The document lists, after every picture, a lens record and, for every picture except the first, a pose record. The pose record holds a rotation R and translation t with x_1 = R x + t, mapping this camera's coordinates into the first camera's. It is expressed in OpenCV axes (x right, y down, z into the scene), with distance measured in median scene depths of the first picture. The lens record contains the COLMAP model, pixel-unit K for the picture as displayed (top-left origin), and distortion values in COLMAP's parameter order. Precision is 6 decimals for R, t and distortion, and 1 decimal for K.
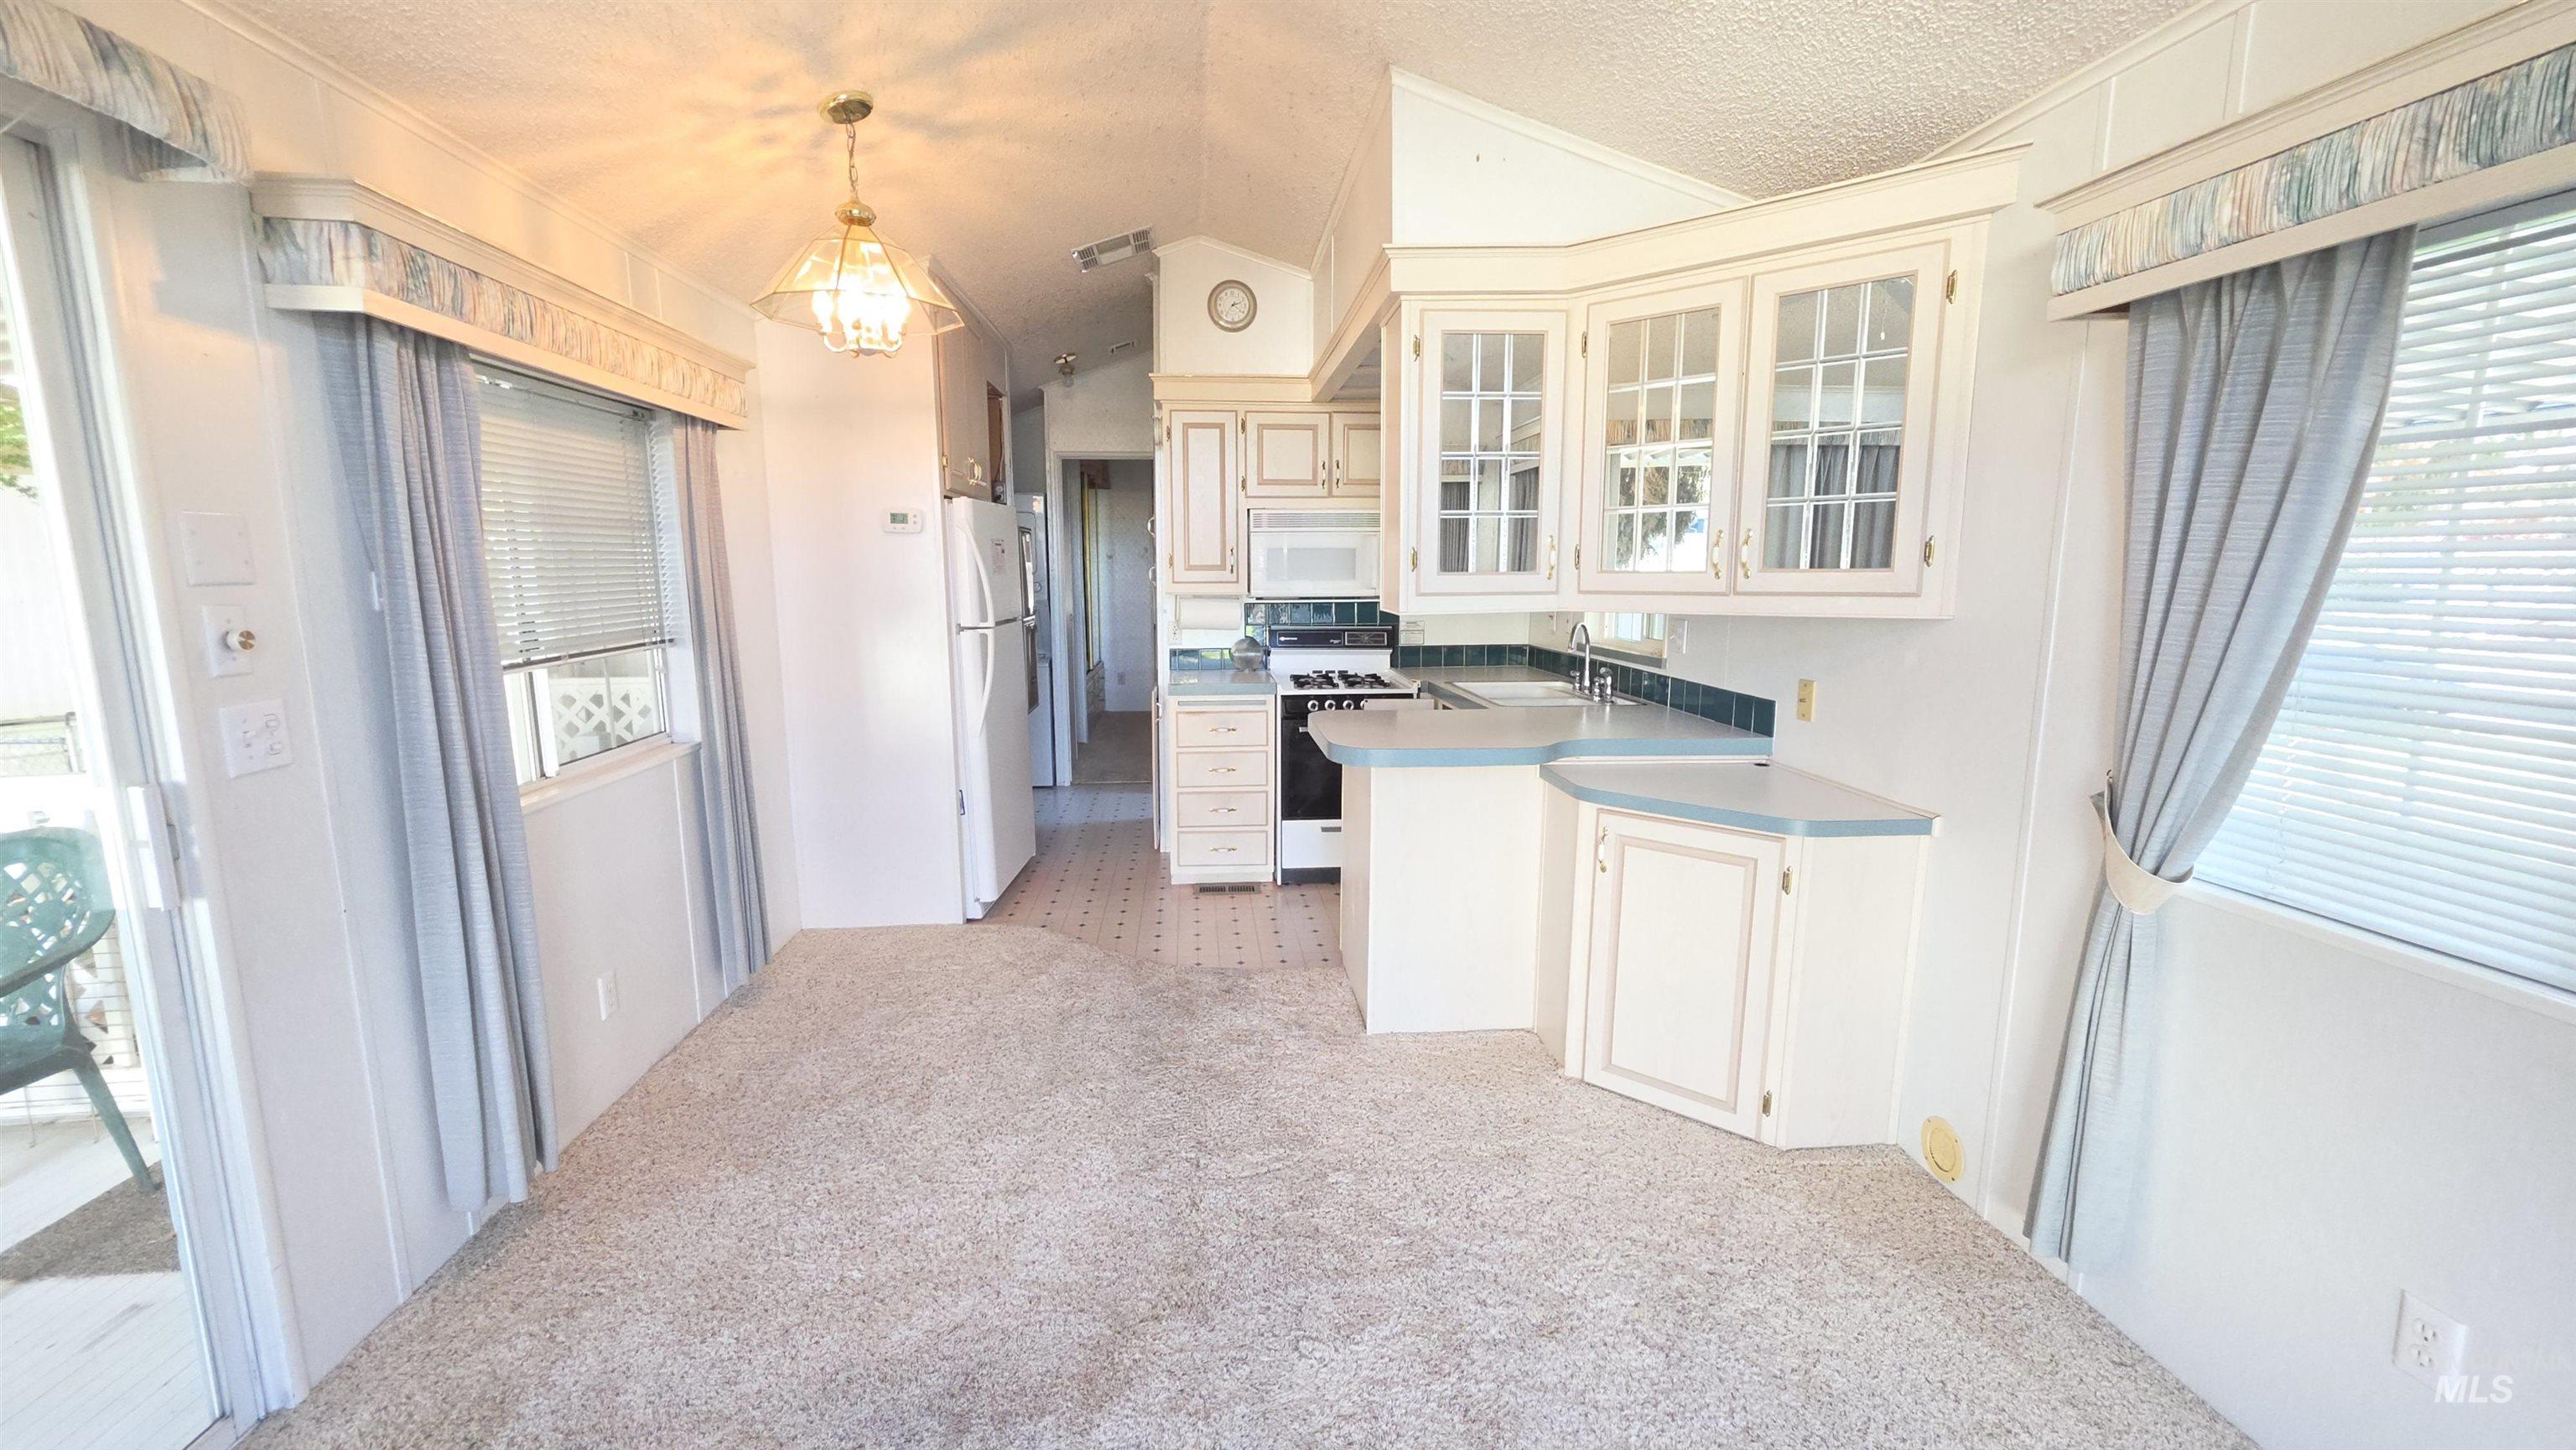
lens RADIAL K [[1025.4, 0, 1266.0], [0, 1025.4, 724.7], [0, 0, 1]] dist [-0.001232, 0.000122]
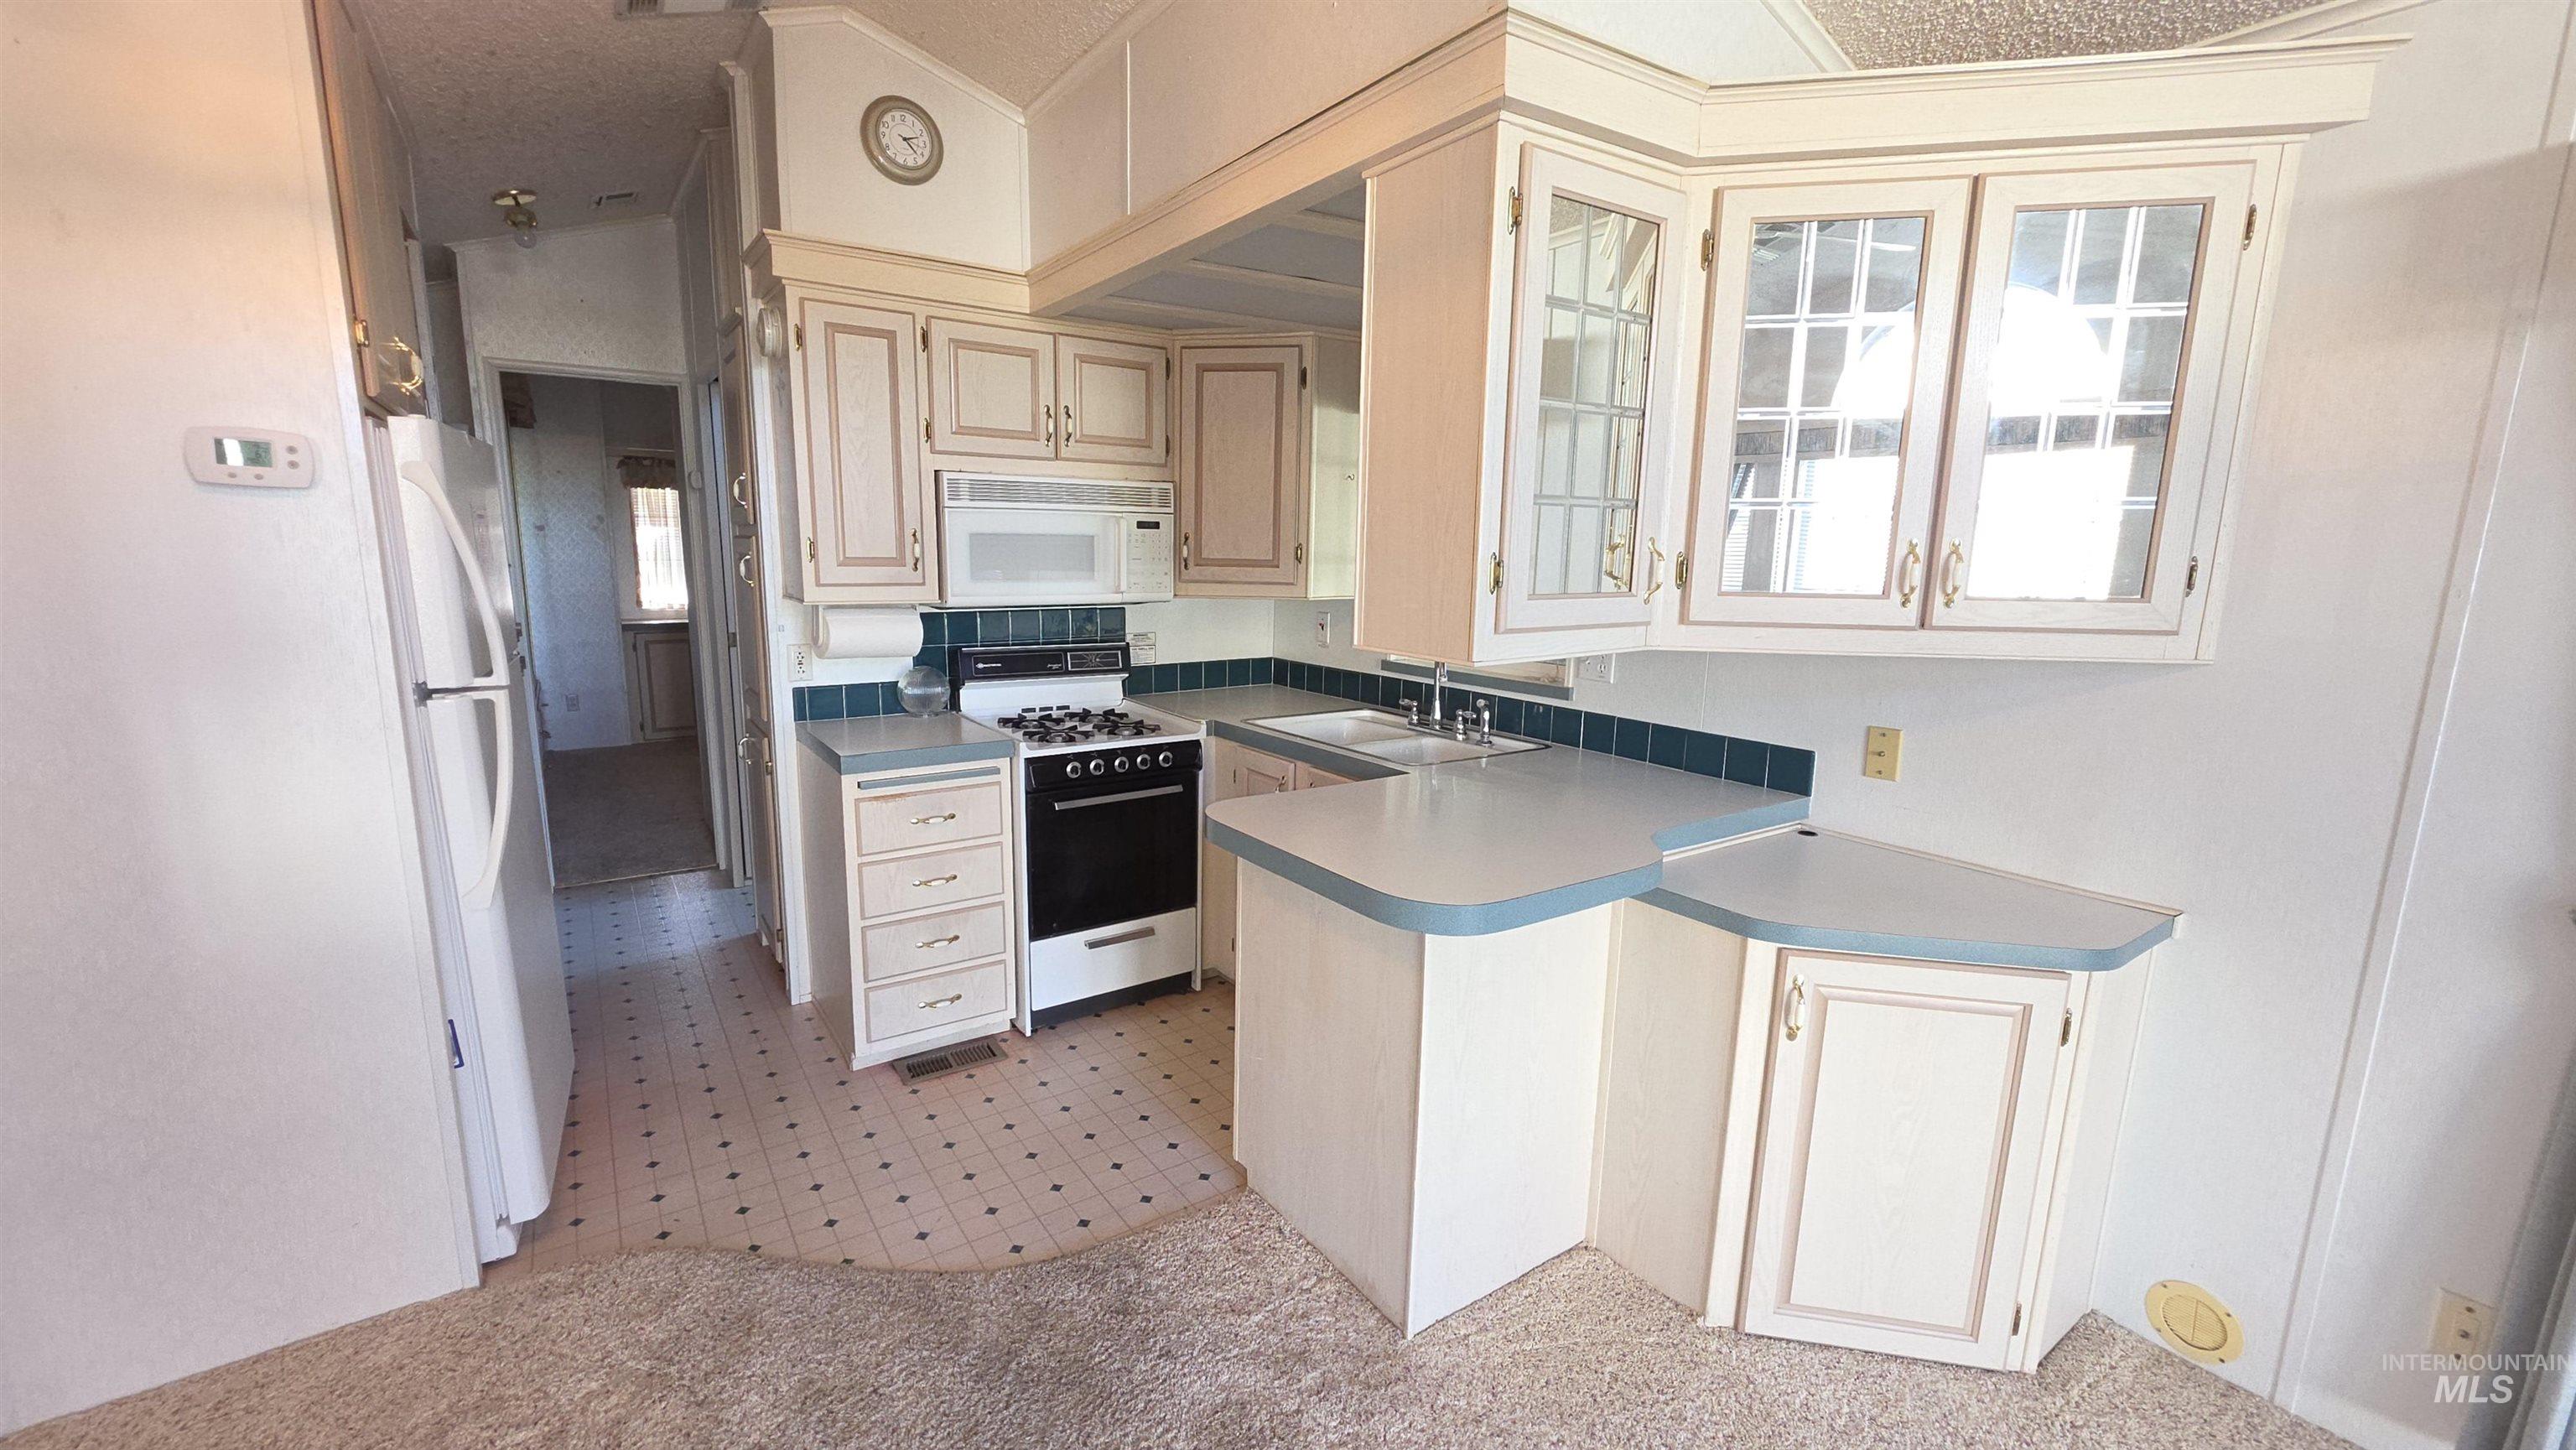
lens RADIAL K [[1028.5, 0, 1275.7], [0, 1028.5, 728.4], [0, 0, 1]] dist [-0.003791, -0.000282]
pose [[0.865377, -0.071475, 0.495998, -0.240238], [0.058535, 0.997418, 0.041604, -0.091734], [-0.497691, -0.006970, 0.867326, 0.483131]]
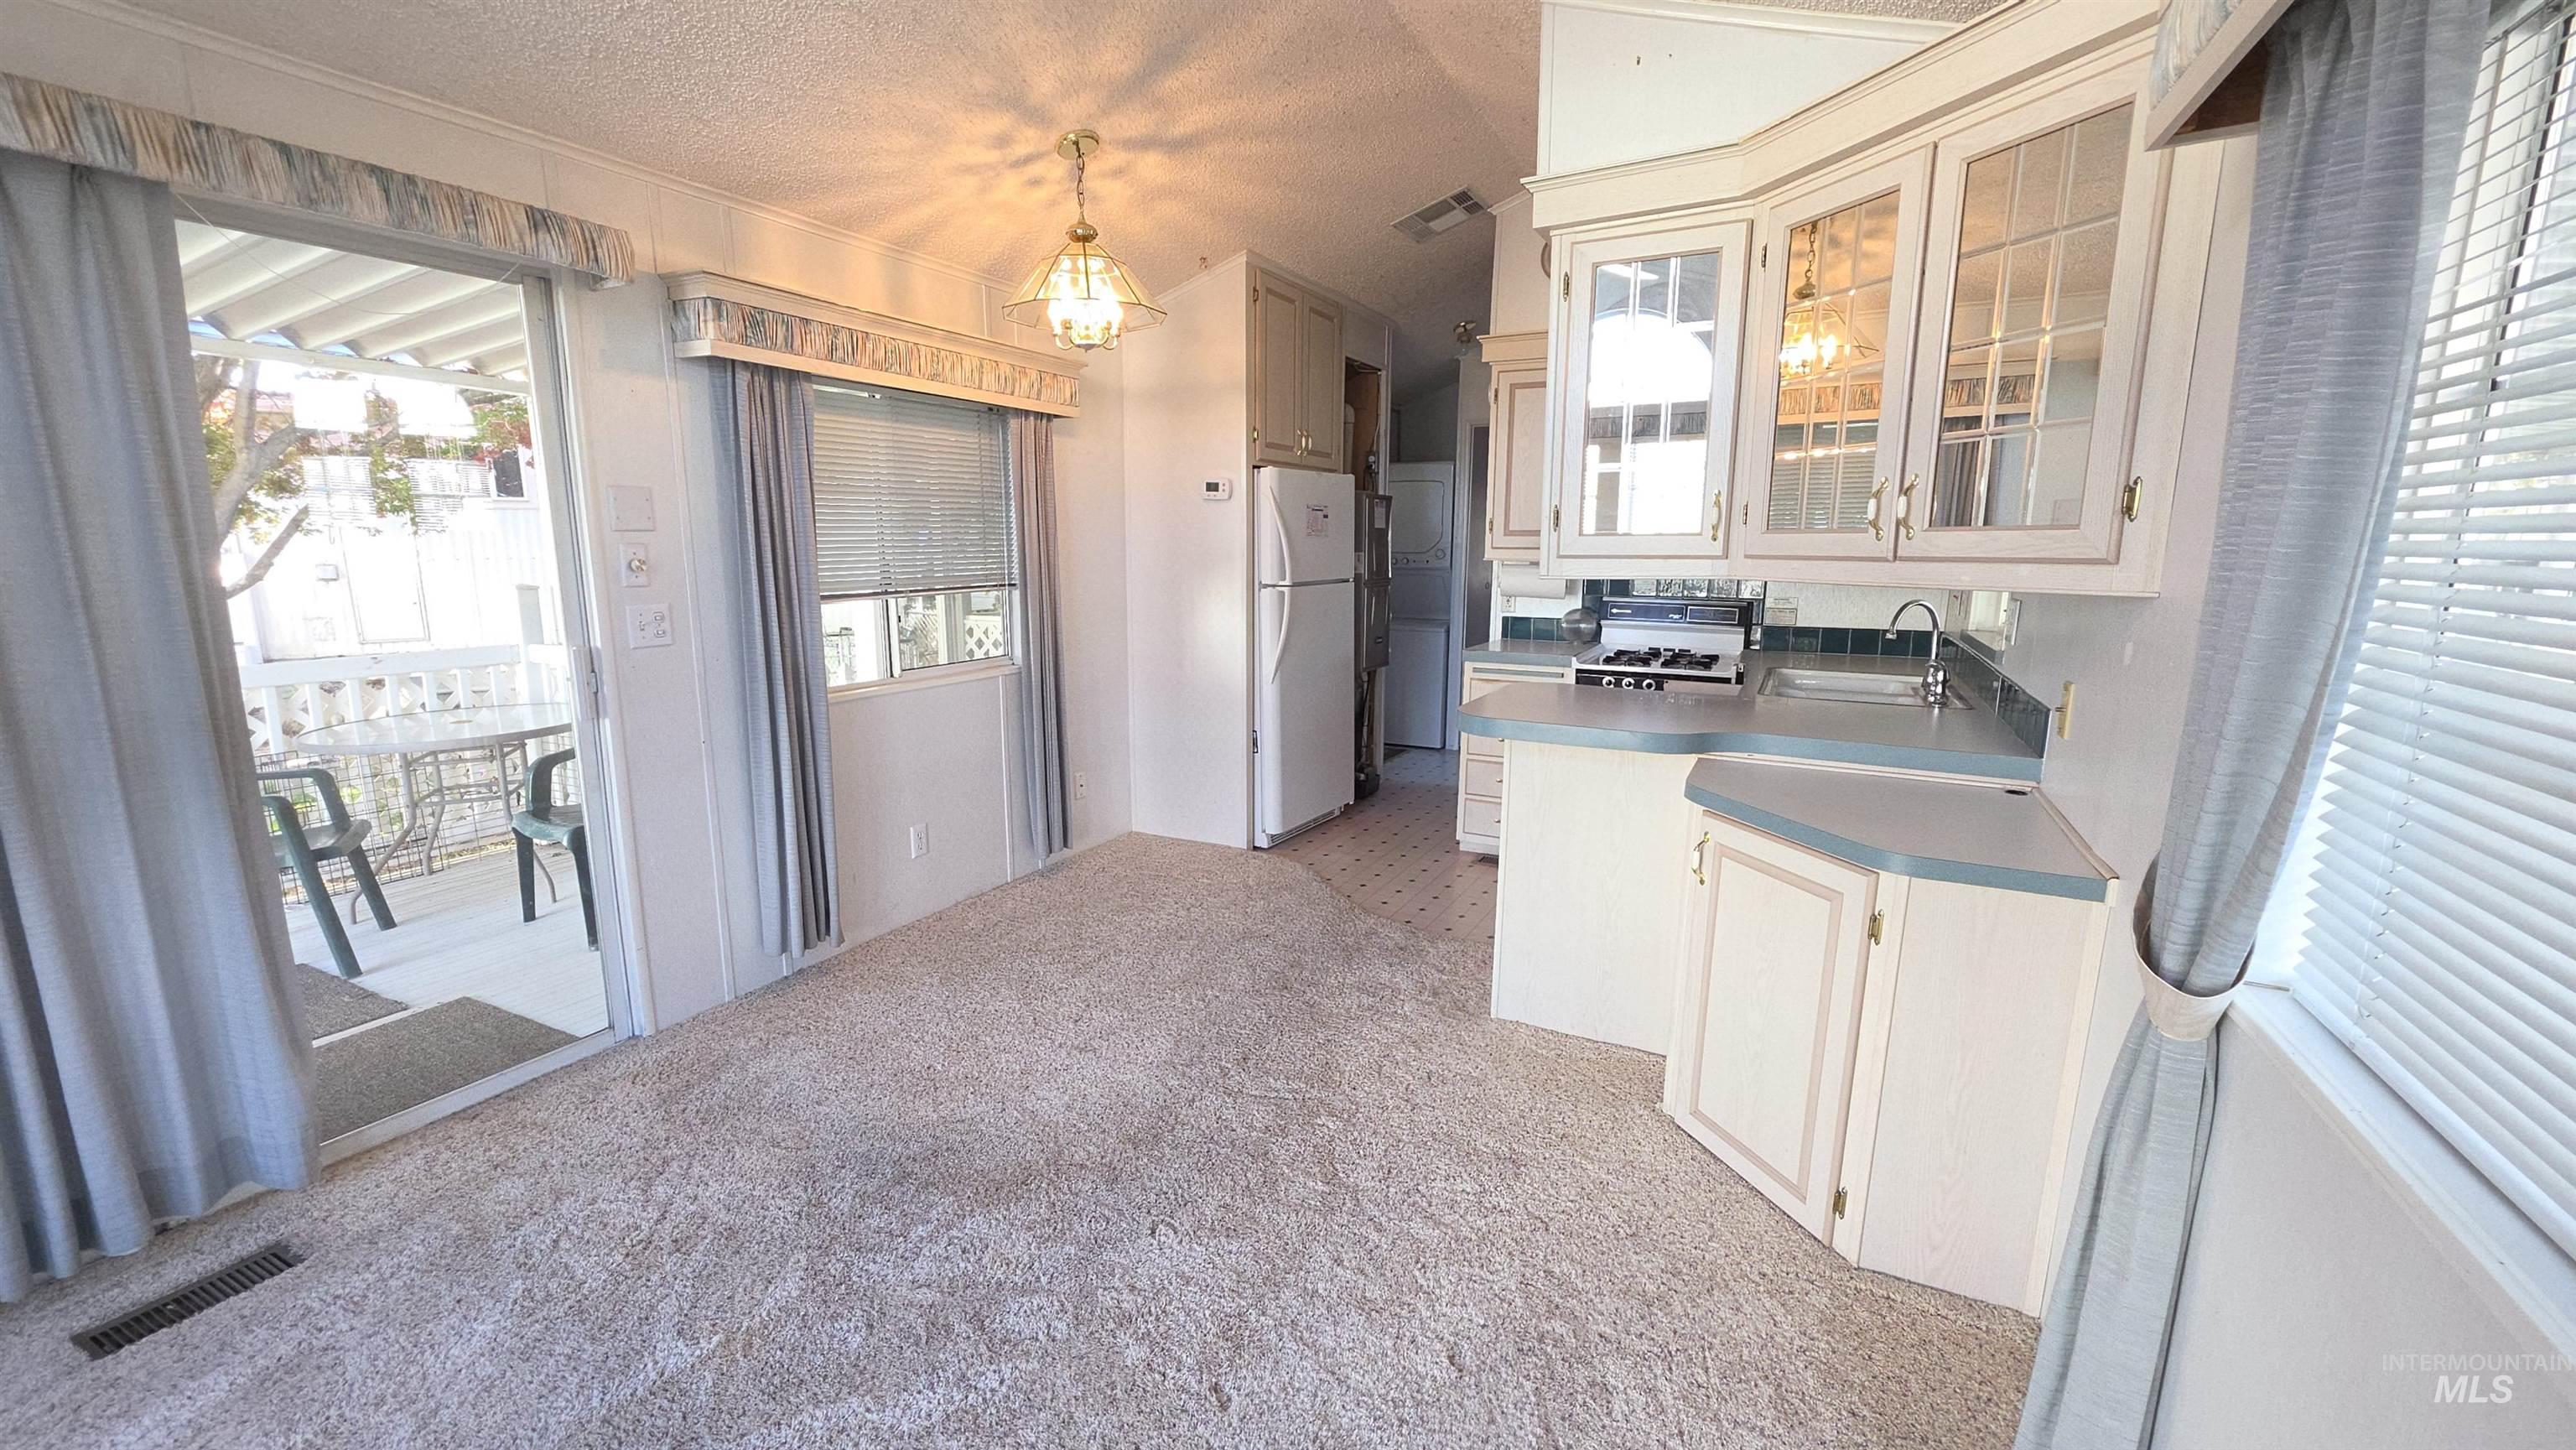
lens RADIAL K [[1025.4, 0, 1266.0], [0, 1025.4, 724.7], [0, 0, 1]] dist [-0.001232, 0.000122]
pose [[0.846391, 0.101051, -0.522887, 0.377162], [-0.087887, 0.994875, 0.050003, 0.000387], [0.525260, 0.003633, 0.850934, 0.067945]]
